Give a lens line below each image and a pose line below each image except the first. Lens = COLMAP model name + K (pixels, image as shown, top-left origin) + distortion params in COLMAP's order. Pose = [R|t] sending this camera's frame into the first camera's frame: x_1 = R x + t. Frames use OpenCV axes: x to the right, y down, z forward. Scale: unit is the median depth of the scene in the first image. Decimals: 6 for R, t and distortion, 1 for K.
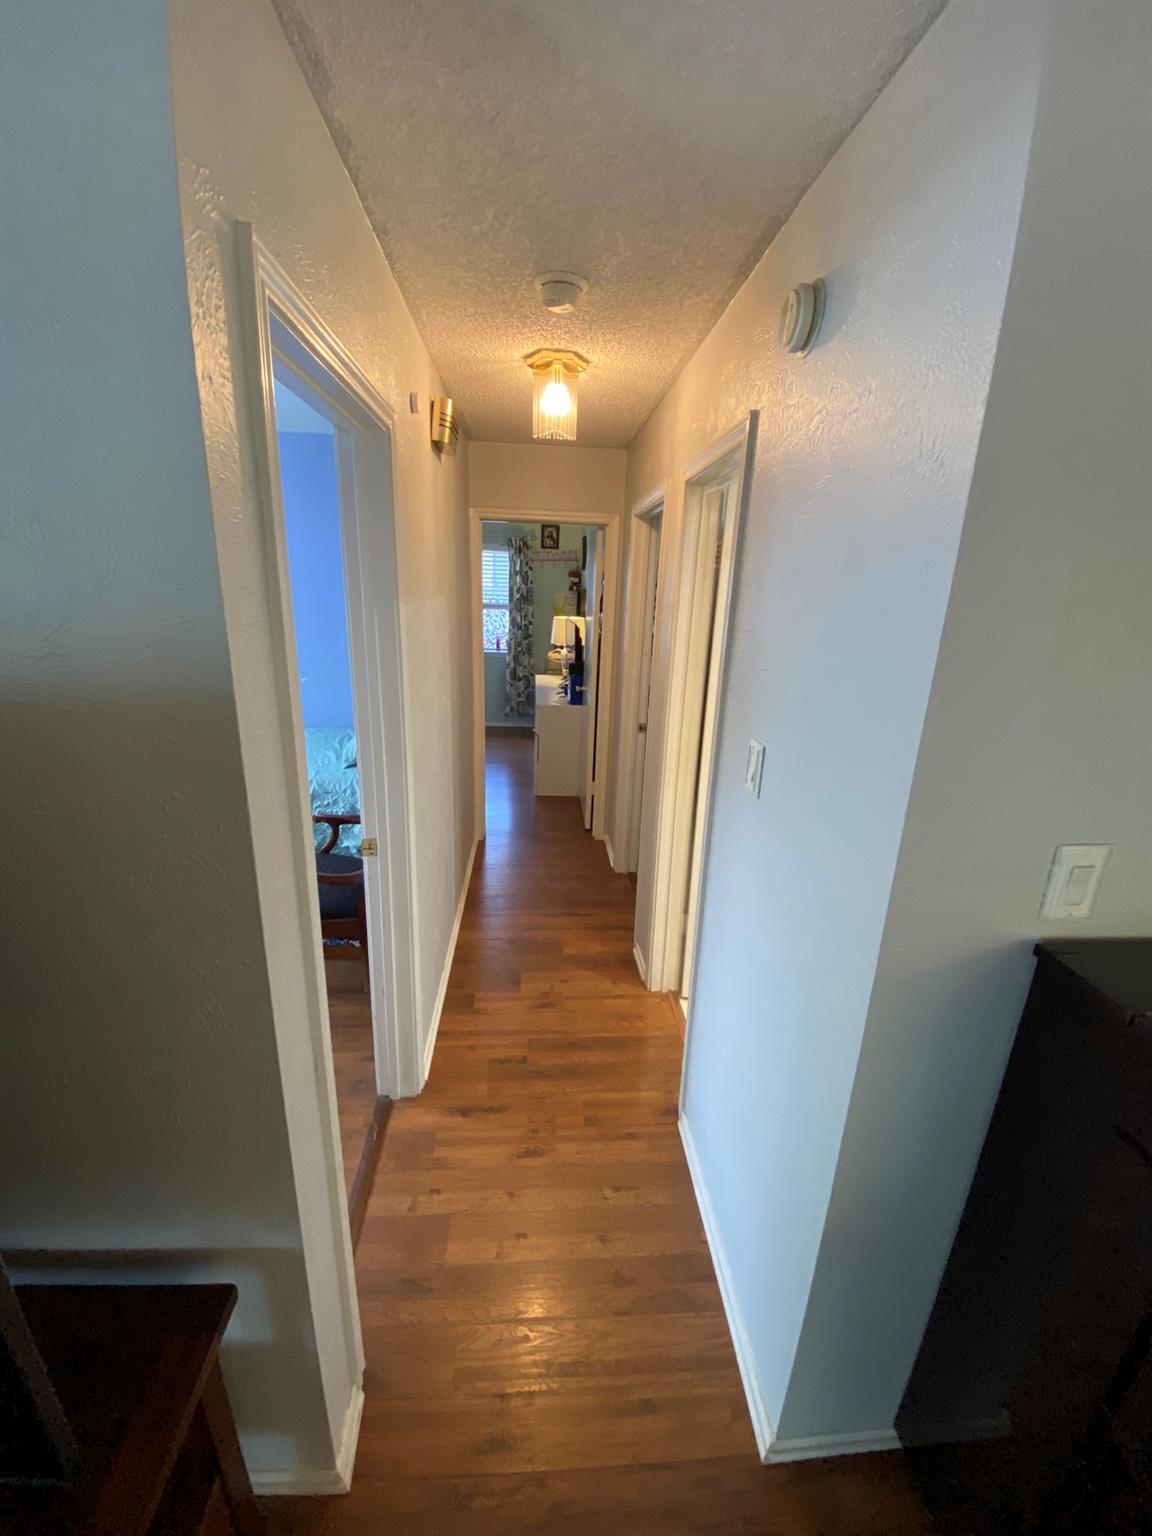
lens RADIAL K [[627.5, 0, 579.3], [0, 627.5, 772.5], [0, 0, 1]] dist [0.028175, 0.000104]
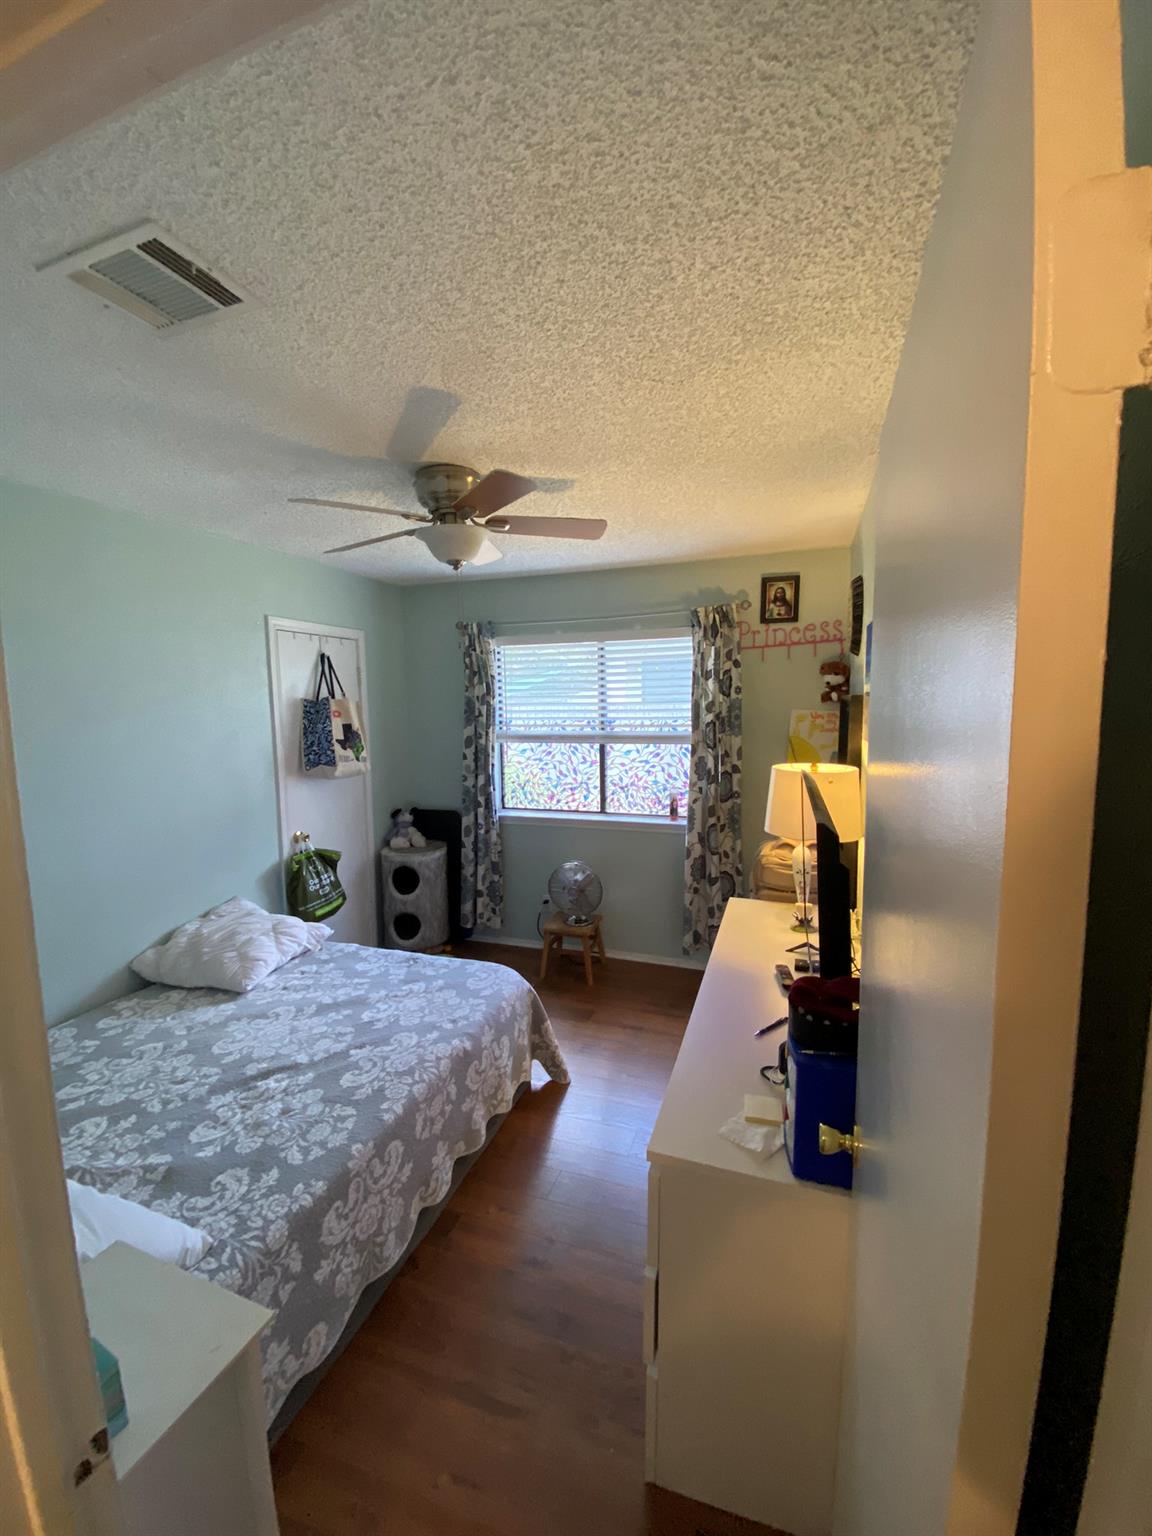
lens RADIAL K [[627.5, 0, 549.2], [0, 627.5, 770.1], [0, 0, 1]] dist [0.028175, 0.000104]
pose [[0.901164, -0.006405, -0.433431, 0.004592], [-0.074841, 0.982576, -0.170127, -0.143599], [0.426969, 0.185751, 0.884983, 0.504979]]
